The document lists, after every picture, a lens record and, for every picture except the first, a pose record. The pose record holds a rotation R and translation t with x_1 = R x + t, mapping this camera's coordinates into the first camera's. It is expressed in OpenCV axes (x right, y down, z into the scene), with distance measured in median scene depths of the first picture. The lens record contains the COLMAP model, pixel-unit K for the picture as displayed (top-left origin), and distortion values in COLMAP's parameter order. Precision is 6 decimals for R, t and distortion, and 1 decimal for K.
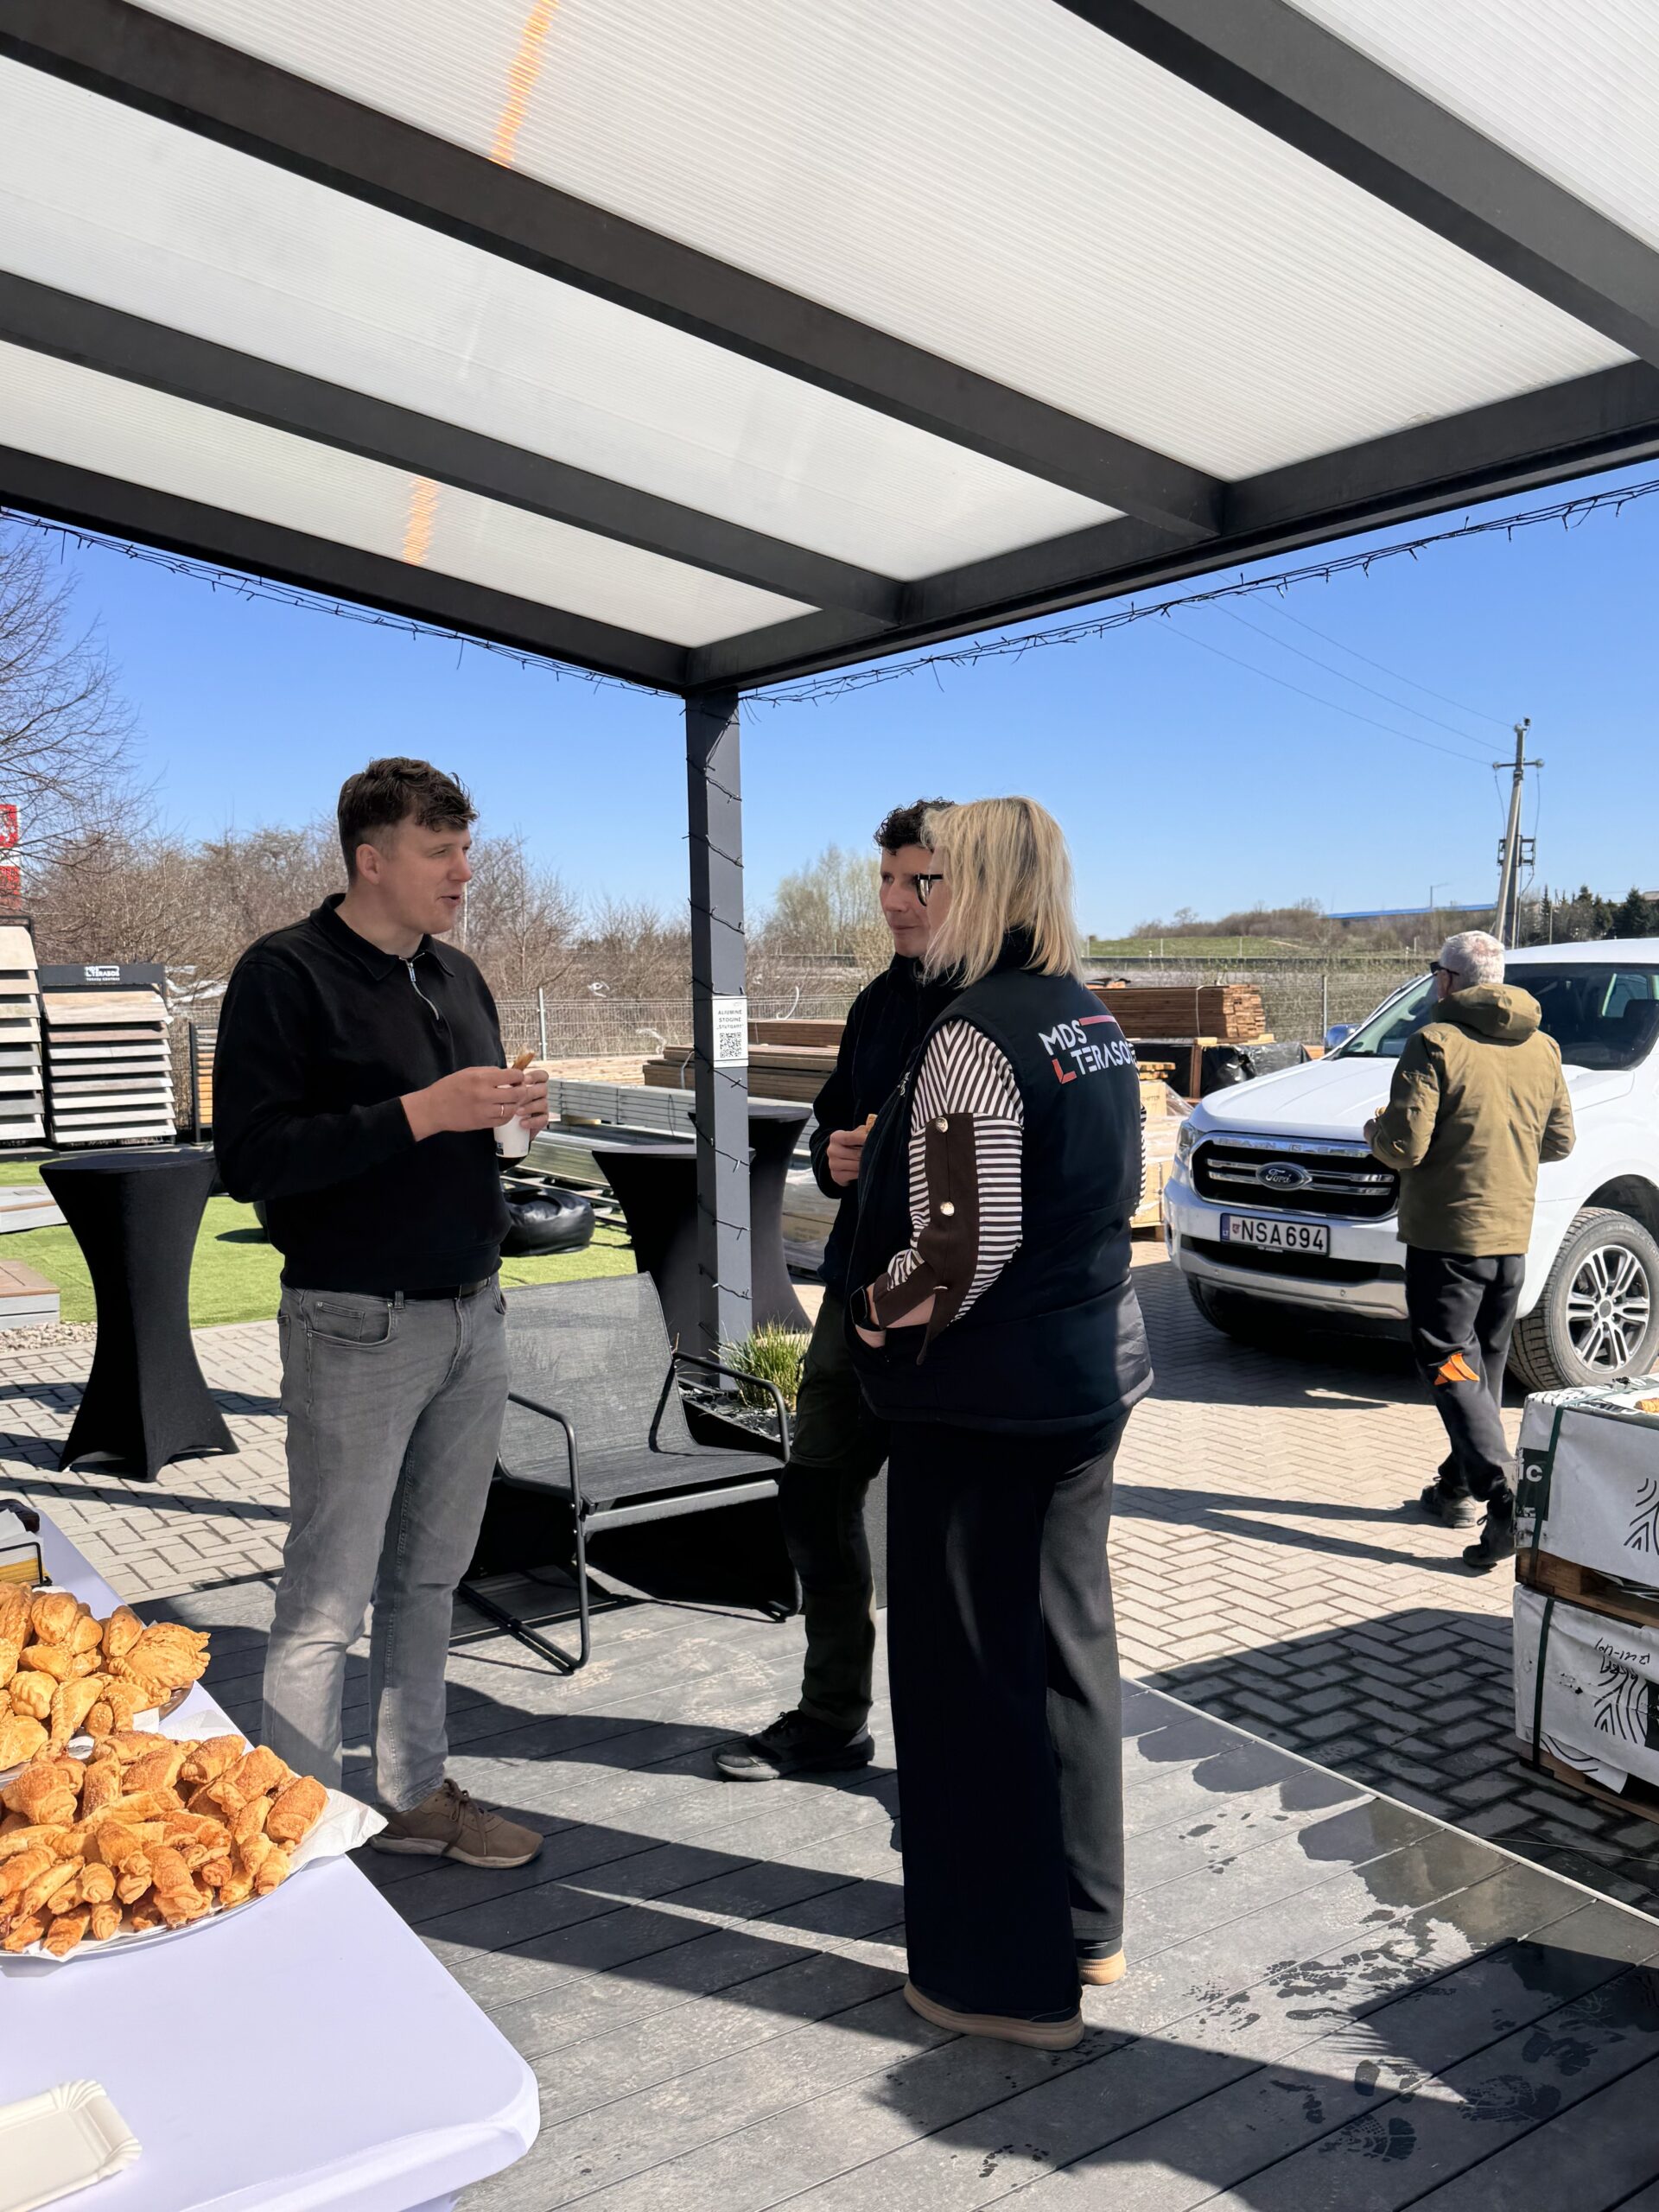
lens RADIAL K [[1817.2, 0, 829.5], [0, 1817.2, 1106.0], [0, 0, 1]] dist [-0.004336, -0.015354]
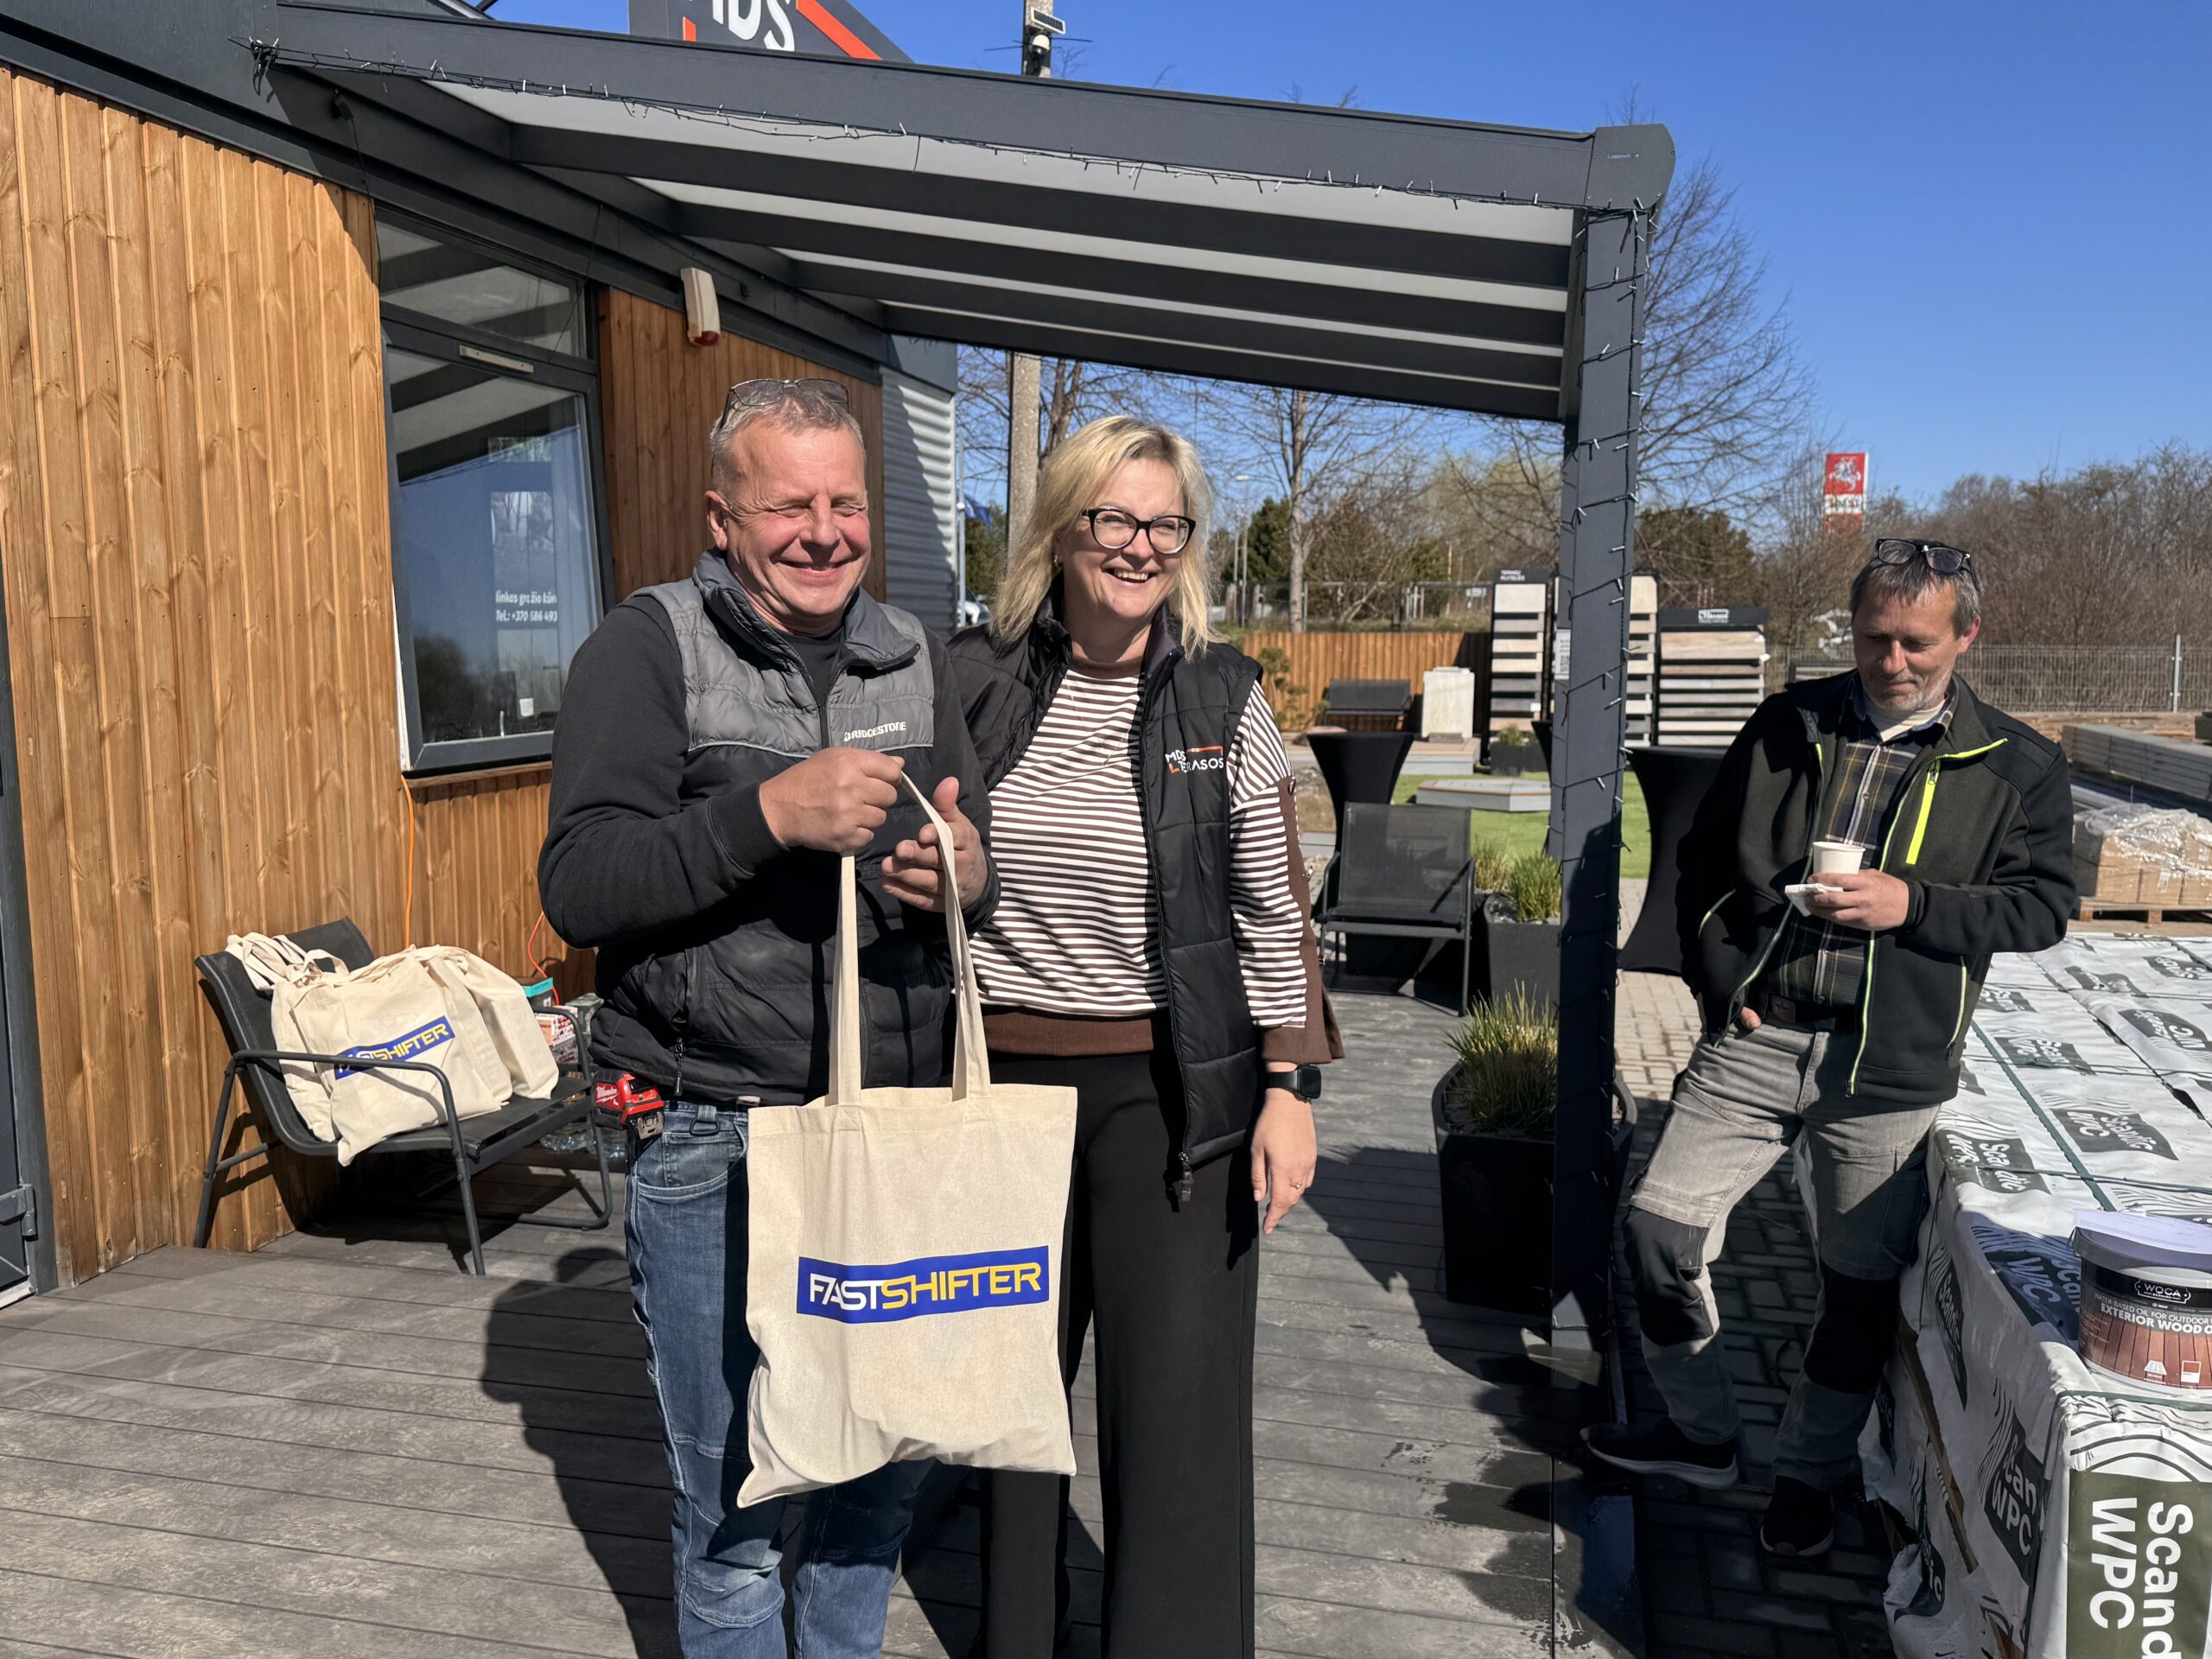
lens RADIAL K [[1817.2, 0, 1106.0], [0, 1817.2, 829.5], [0, 0, 1]] dist [-0.004336, -0.015354]
pose [[0.669835, 0.089284, -0.737122, 0.210501], [-0.057215, 0.995999, 0.068648, 0.005288], [0.740302, -0.003808, 0.672263, -0.069312]]
